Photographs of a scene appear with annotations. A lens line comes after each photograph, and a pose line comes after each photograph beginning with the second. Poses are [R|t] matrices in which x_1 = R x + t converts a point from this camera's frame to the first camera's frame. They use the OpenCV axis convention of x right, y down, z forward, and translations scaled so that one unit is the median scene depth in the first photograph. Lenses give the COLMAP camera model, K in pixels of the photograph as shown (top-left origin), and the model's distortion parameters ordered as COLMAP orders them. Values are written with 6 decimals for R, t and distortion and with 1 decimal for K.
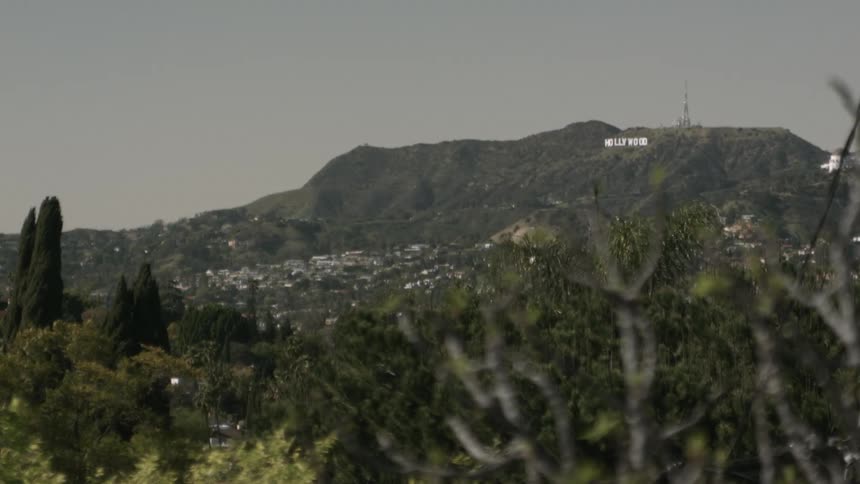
lens RADIAL K [[3436.9, 0, 430.0], [0, 3436.9, 242.0], [0, 0, 1]] dist [0.124972, 1.393765]
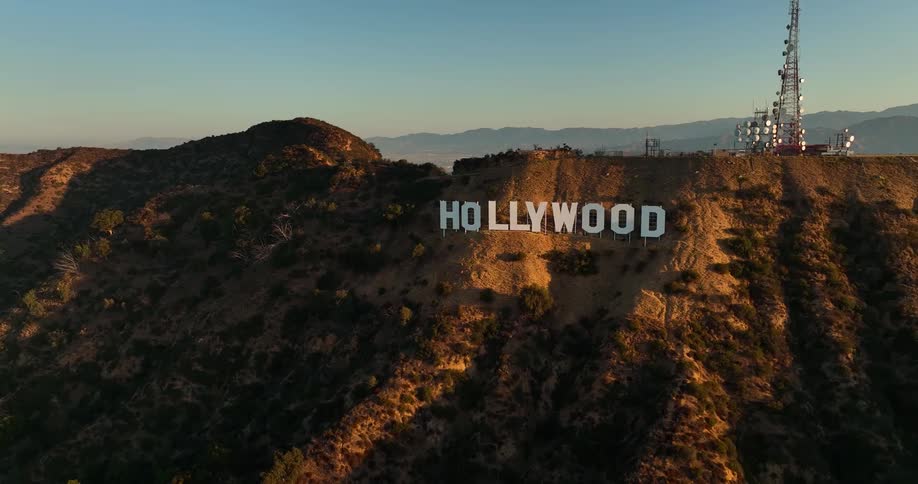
lens RADIAL K [[651.8, 0, 459.0], [0, 651.8, 242.0], [0, 0, 1]] dist [-0.001484, -0.000612]
pose [[0.935501, -0.061902, 0.347859, 0.036070], [0.006416, 0.987347, 0.158445, -0.034516], [-0.353266, -0.145994, 0.924061, 0.961041]]
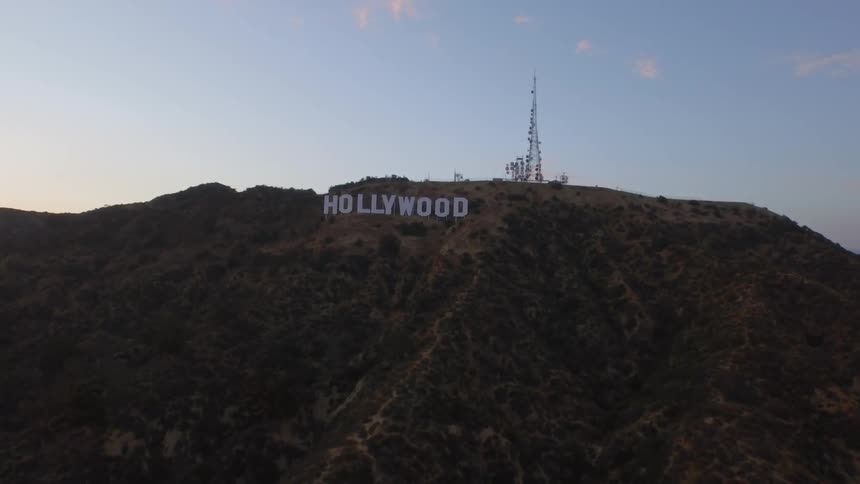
lens RADIAL K [[521.2, 0, 430.0], [0, 521.2, 242.0], [0, 0, 1]] dist [-0.130504, 0.099694]
pose [[0.818030, 0.065131, 0.571477, 0.028834], [-0.040188, 0.997612, -0.056171, -0.022295], [-0.573771, 0.022983, 0.818694, 0.952789]]
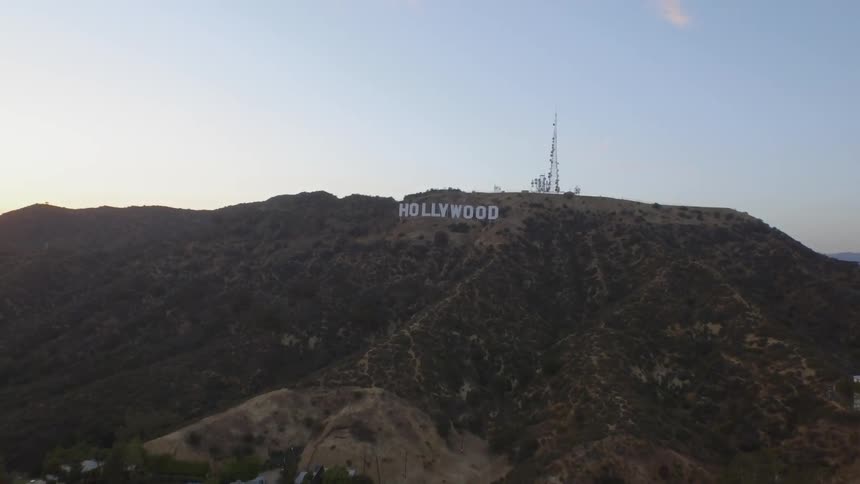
lens RADIAL K [[521.2, 0, 430.0], [0, 521.2, 242.0], [0, 0, 1]] dist [-0.130504, 0.099694]
pose [[0.898001, 0.067677, 0.434757, 0.020557], [-0.059340, 0.997701, -0.032740, -0.021658], [-0.435973, 0.003602, 0.899952, 0.930004]]
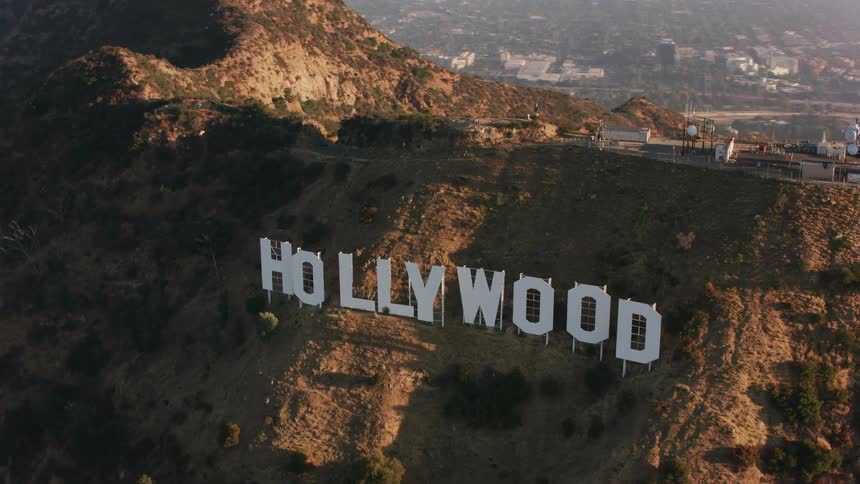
lens RADIAL K [[1126.6, 0, 430.0], [0, 1126.6, 242.0], [0, 0, 1]] dist [-0.184749, -0.000746]
pose [[0.975209, -0.069234, 0.210177, 0.048613], [0.001475, 0.951808, 0.306693, -0.042688], [-0.221281, -0.298779, 0.928313, 0.964902]]
